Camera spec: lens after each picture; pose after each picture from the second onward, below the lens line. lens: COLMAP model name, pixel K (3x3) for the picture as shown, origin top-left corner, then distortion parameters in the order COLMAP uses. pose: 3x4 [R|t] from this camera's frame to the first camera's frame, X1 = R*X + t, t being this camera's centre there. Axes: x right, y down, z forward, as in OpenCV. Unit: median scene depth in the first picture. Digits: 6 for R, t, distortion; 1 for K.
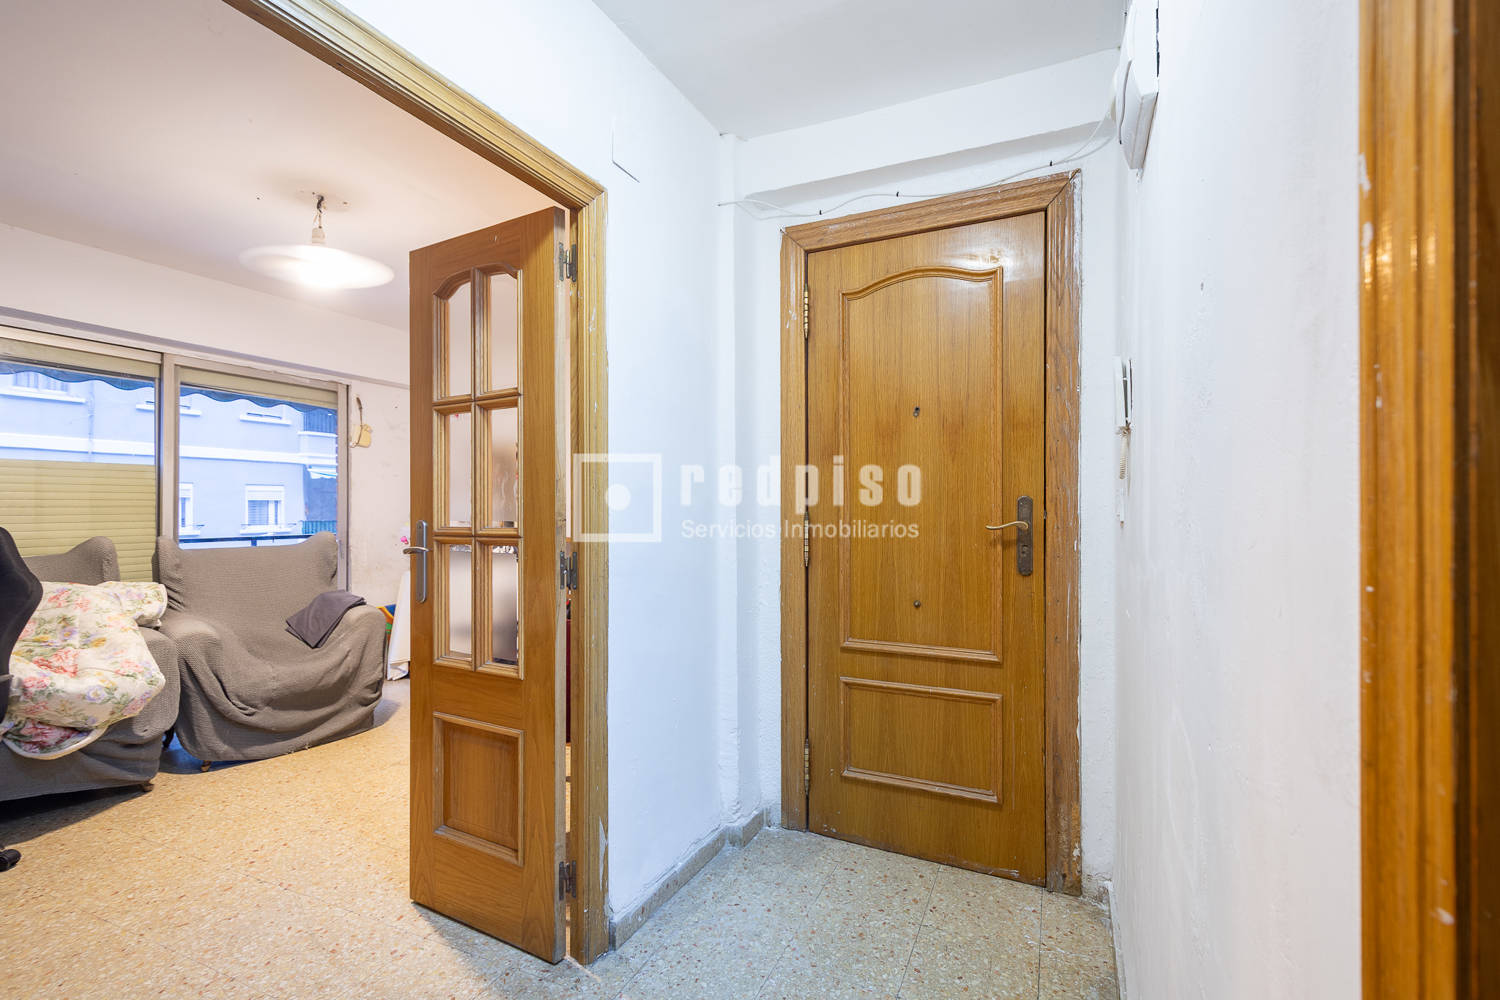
lens RADIAL K [[672.1, 0, 746.9], [0, 672.1, 504.2], [0, 0, 1]] dist [0.010379, -0.001841]
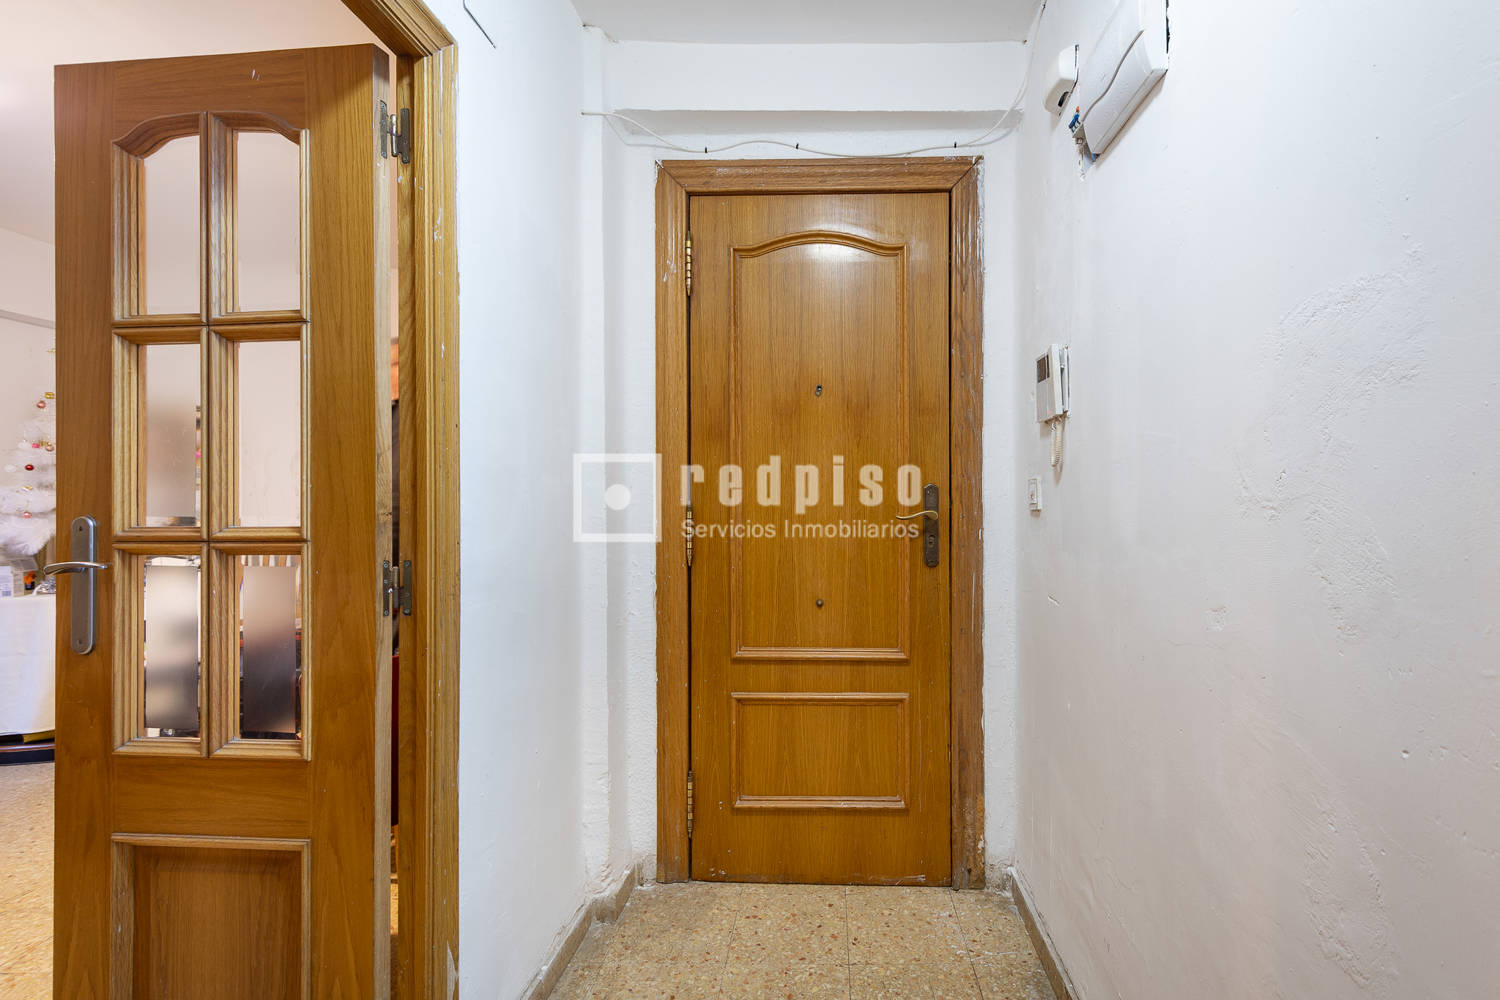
lens RADIAL K [[672.1, 0, 764.0], [0, 672.1, 494.5], [0, 0, 1]] dist [0.010379, -0.001841]
pose [[0.909200, 0.001966, 0.416355, -0.197052], [-0.000905, 0.999996, -0.002745, 0.005277], [-0.416358, 0.002119, 0.909198, 0.214487]]
